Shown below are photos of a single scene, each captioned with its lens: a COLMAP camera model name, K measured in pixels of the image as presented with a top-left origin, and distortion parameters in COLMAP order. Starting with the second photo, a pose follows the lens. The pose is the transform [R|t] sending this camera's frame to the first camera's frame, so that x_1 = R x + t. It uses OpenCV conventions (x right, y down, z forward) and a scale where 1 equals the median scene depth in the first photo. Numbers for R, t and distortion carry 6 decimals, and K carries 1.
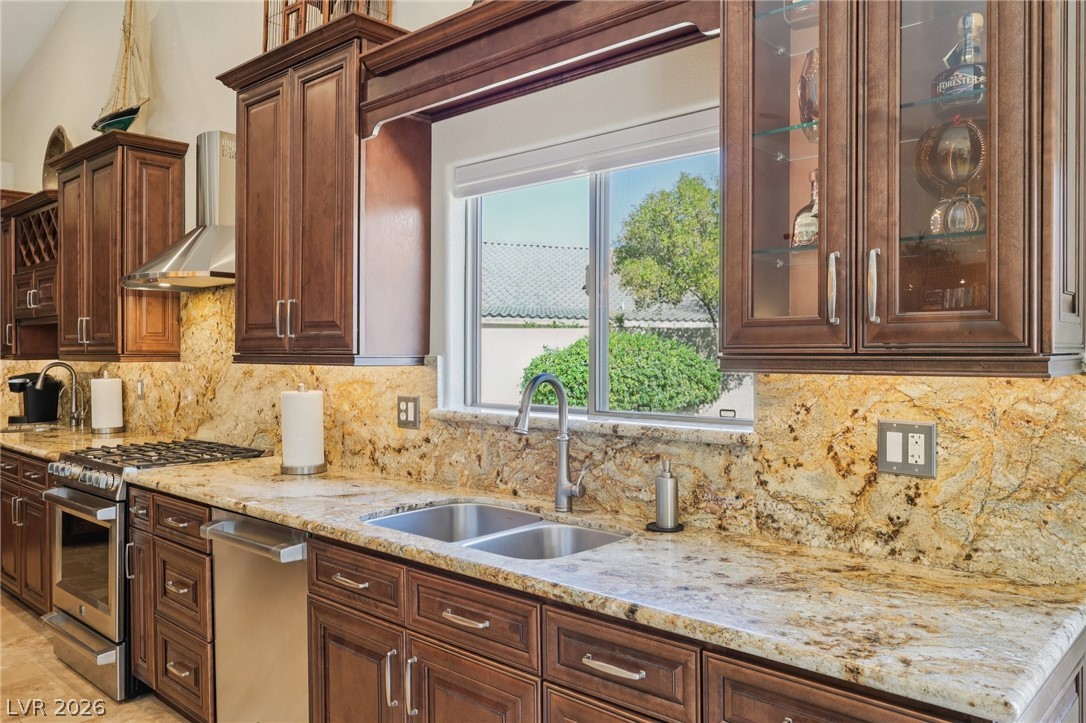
lens RADIAL K [[814.1, 0, 544.3], [0, 814.1, 357.1], [0, 0, 1]] dist [0.004463, 0.001118]
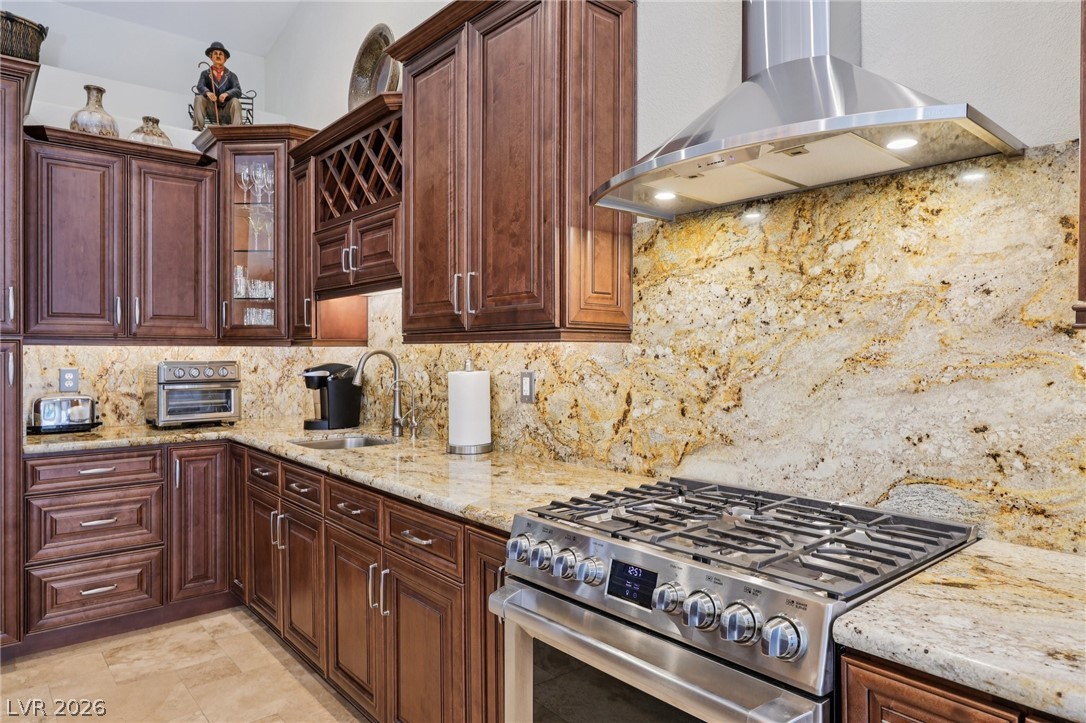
lens RADIAL K [[685.5, 0, 543.8], [0, 685.5, 352.5], [0, 0, 1]] dist [0.005632, -0.002444]
pose [[0.992472, 0.001230, -0.122468, -0.605984], [-0.002042, 0.999977, -0.006504, 0.021915], [0.122457, 0.006705, 0.992451, 0.667985]]
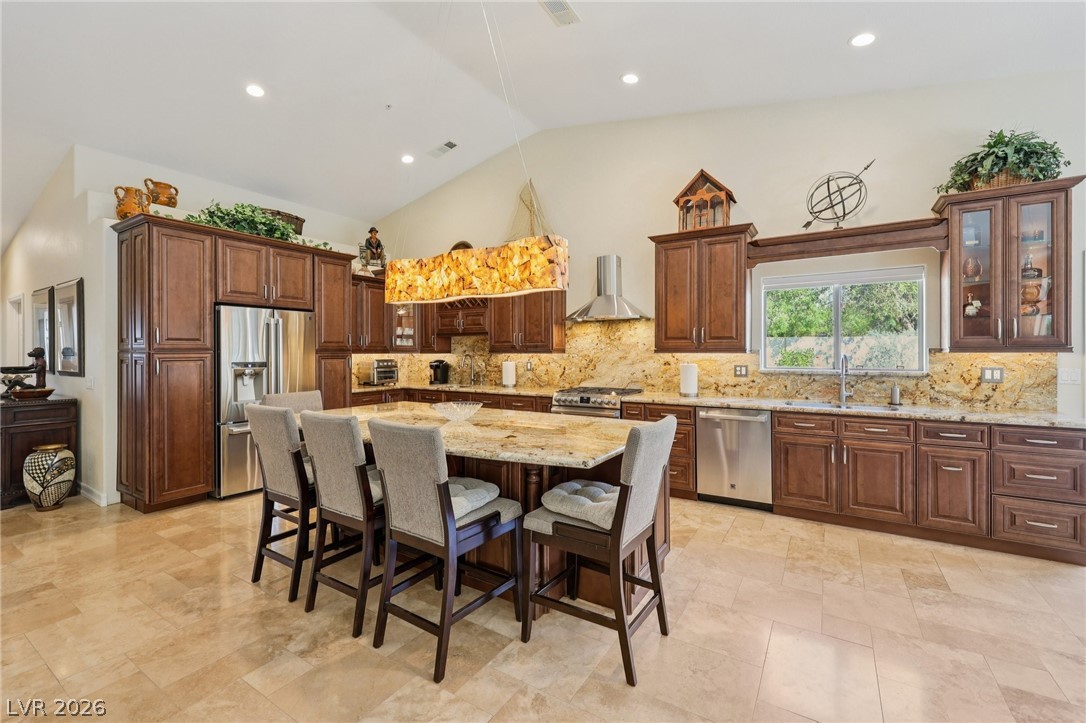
lens RADIAL K [[456.6, 0, 545.0], [0, 456.6, 352.5], [0, 0, 1]] dist [0.000002, 0.001453]
pose [[0.983429, -0.003301, 0.181262, -0.986063], [0.003966, 0.999987, -0.003303, 0.009618], [-0.181249, 0.003967, 0.983429, -0.310562]]
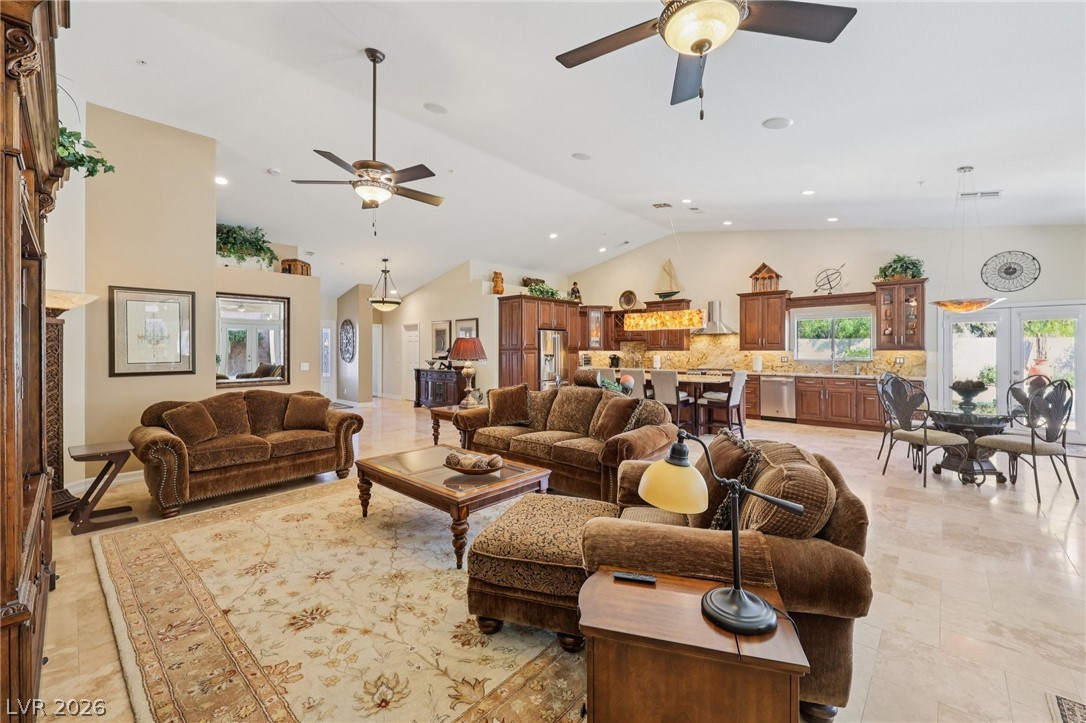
lens RADIAL K [[440.3, 0, 540.8], [0, 440.3, 351.4], [0, 0, 1]] dist [-0.000751, 0.000448]
pose [[0.999980, -0.002208, -0.005968, -1.641361], [0.002193, 0.999994, -0.002498, 0.016347], [0.005973, 0.002485, 0.999979, -1.786451]]
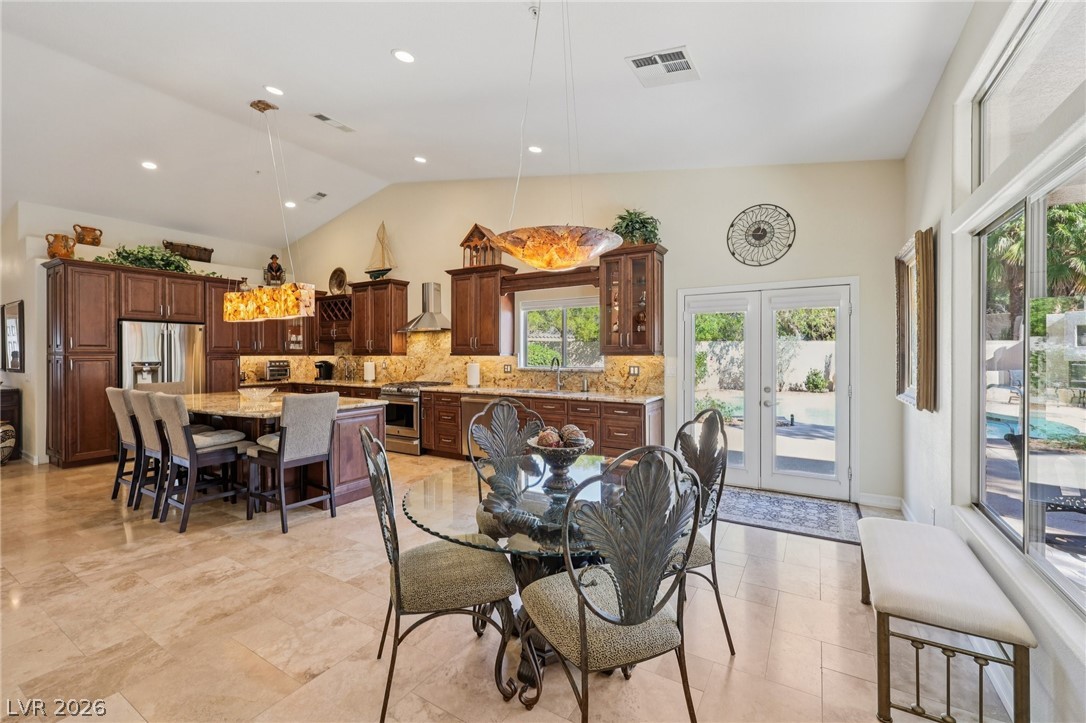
lens RADIAL K [[456.6, 0, 546.0], [0, 456.6, 354.2], [0, 0, 1]] dist [0.000002, 0.001453]
pose [[0.981581, -0.002143, 0.191035, -0.362055], [0.002862, 0.999990, -0.003490, 0.009821], [-0.191026, 0.003972, 0.981577, -0.955103]]
